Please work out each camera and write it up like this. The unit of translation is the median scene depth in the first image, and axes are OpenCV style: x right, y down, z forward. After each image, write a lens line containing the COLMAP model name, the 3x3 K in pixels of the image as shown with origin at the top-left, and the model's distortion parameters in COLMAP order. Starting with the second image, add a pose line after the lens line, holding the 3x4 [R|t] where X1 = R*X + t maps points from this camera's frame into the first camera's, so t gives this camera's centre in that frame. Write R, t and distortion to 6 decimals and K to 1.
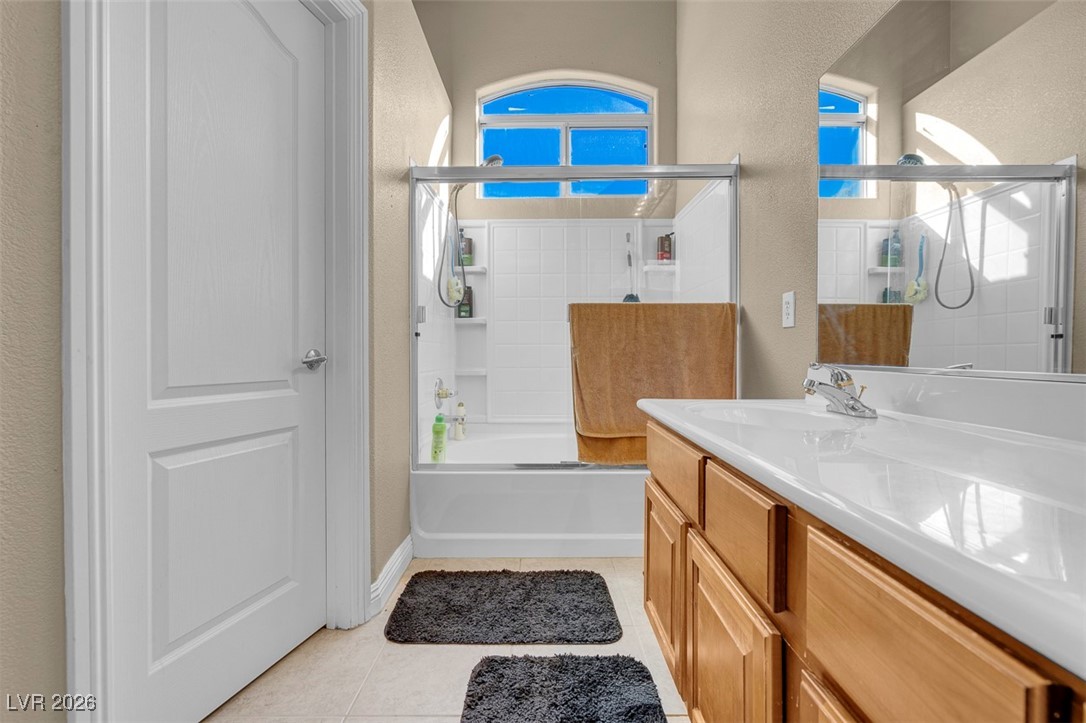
lens RADIAL K [[497.9, 0, 522.8], [0, 497.9, 358.2], [0, 0, 1]] dist [-0.002765, 0.000386]
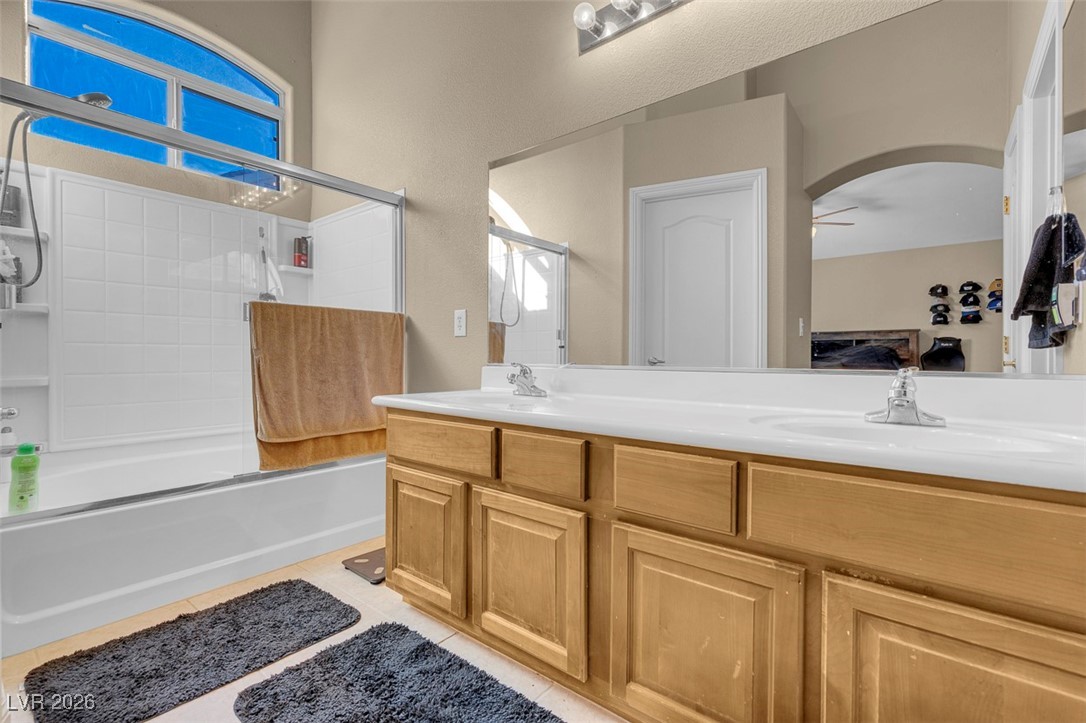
lens RADIAL K [[500.3, 0, 543.6], [0, 500.3, 359.4], [0, 0, 1]] dist [0.000336, 0.000182]
pose [[0.614170, -0.000659, 0.789173, -0.299845], [0.005001, 0.999983, -0.003057, 0.003646], [-0.789158, 0.005825, 0.614163, 0.006397]]
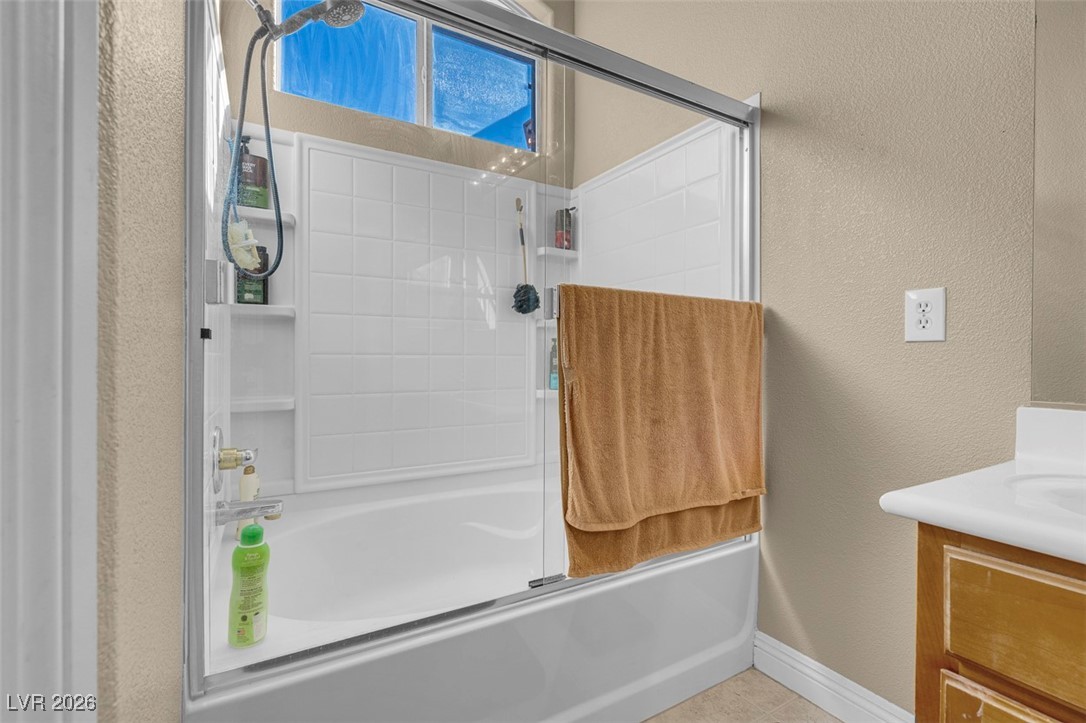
lens RADIAL K [[502.9, 0, 539.8], [0, 502.9, 358.4], [0, 0, 1]] dist [-0.002171, 0.000040]
pose [[0.849639, 0.003954, 0.527350, -0.202441], [0.000221, 0.999969, -0.007853, -0.026798], [-0.527365, 0.006789, 0.849612, 0.553476]]
